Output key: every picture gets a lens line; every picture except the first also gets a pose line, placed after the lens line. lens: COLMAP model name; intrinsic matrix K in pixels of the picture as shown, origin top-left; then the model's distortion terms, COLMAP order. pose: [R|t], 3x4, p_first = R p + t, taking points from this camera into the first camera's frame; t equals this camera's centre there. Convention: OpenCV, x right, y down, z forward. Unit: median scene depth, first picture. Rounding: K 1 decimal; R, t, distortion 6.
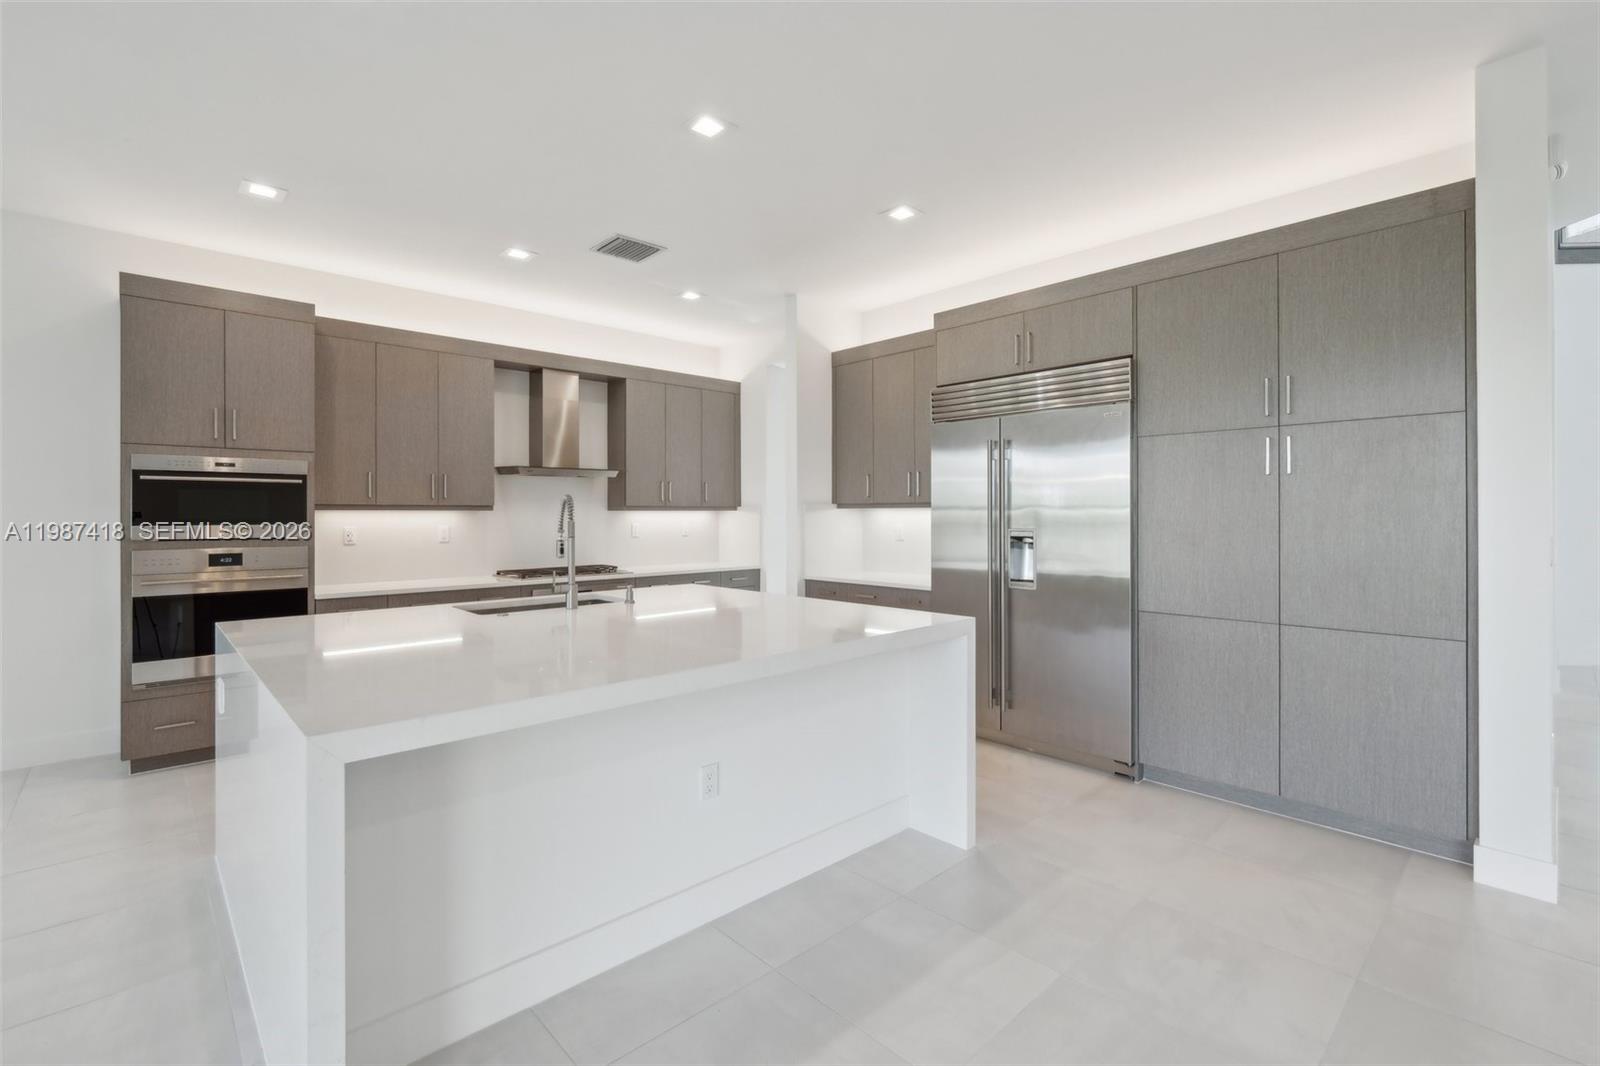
lens RADIAL K [[708.0, 0, 805.9], [0, 708.0, 521.7], [0, 0, 1]] dist [-0.008569, 0.000683]
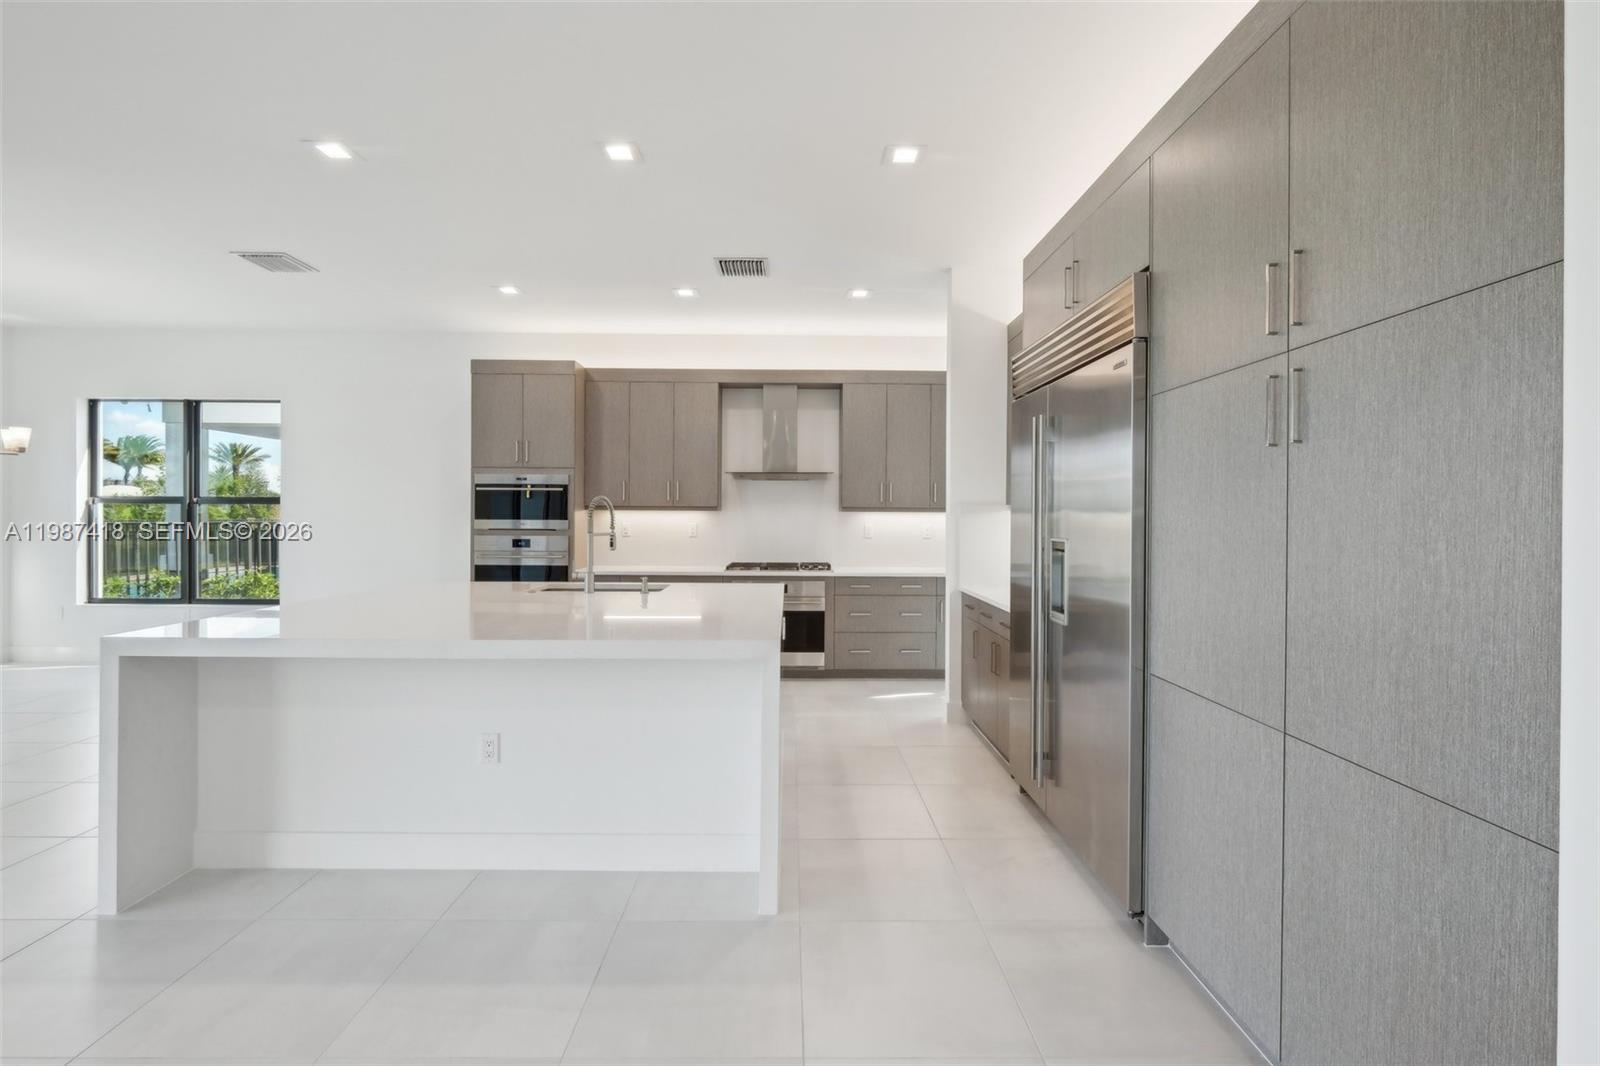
lens RADIAL K [[708.0, 0, 804.3], [0, 708.0, 525.8], [0, 0, 1]] dist [-0.008569, 0.000683]
pose [[0.740583, 0.017045, -0.671749, 0.572933], [-0.015074, 0.999848, 0.008752, -0.004879], [0.671796, 0.003644, 0.740727, 0.285692]]
